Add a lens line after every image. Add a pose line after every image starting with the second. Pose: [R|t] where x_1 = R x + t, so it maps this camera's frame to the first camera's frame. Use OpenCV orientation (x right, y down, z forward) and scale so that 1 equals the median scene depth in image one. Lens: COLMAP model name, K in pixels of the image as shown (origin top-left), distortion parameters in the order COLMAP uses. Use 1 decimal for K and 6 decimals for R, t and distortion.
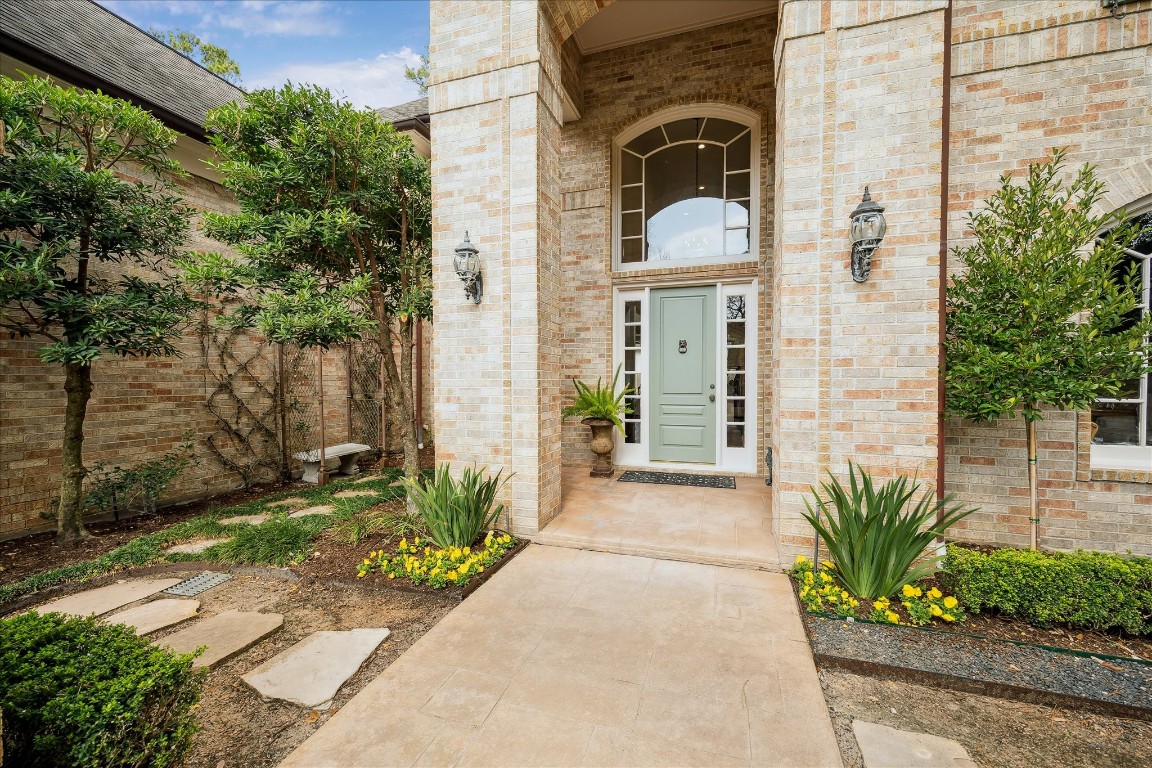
lens RADIAL K [[444.4, 0, 579.4], [0, 444.4, 385.7], [0, 0, 1]] dist [0.002732, 0.000268]
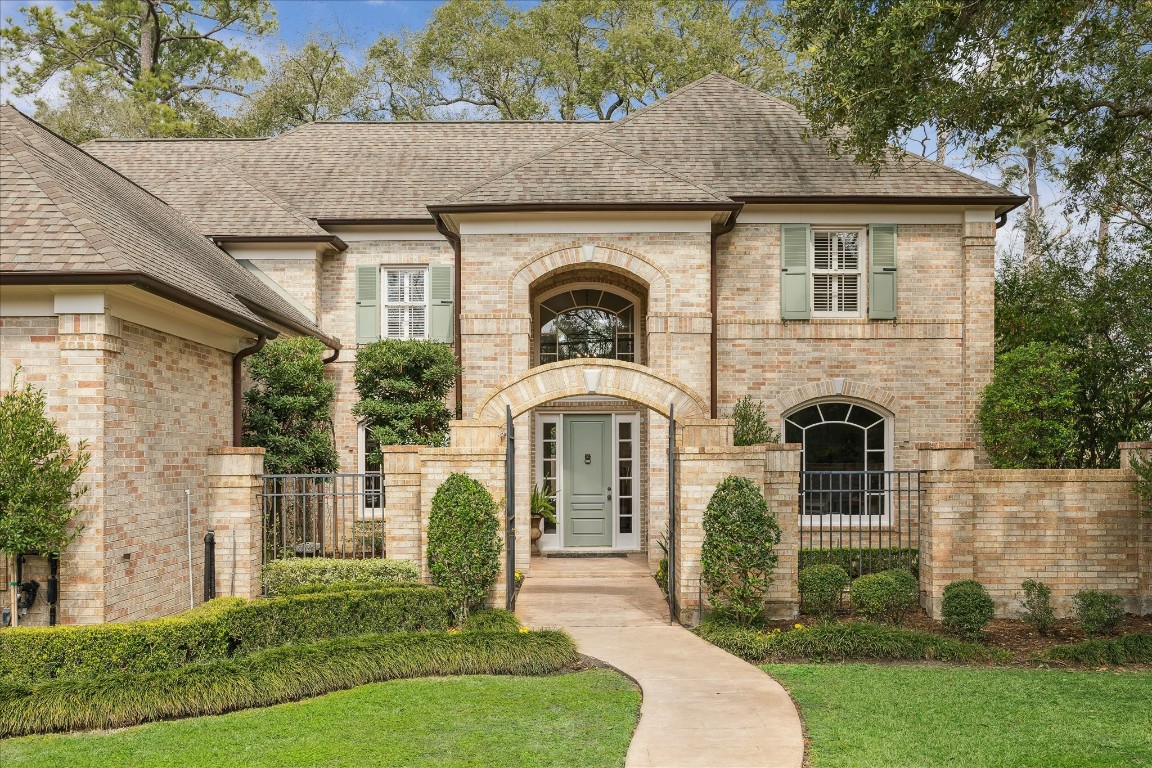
lens RADIAL K [[1959.8, 0, 575.6], [0, 1959.8, 387.8], [0, 0, 1]] dist [0.067021, 0.000000]
pose [[0.940038, 0.002723, 0.341058, -2.586067], [0.009594, 0.999361, -0.034424, -0.142812], [-0.340934, 0.035632, 0.939412, -6.464456]]
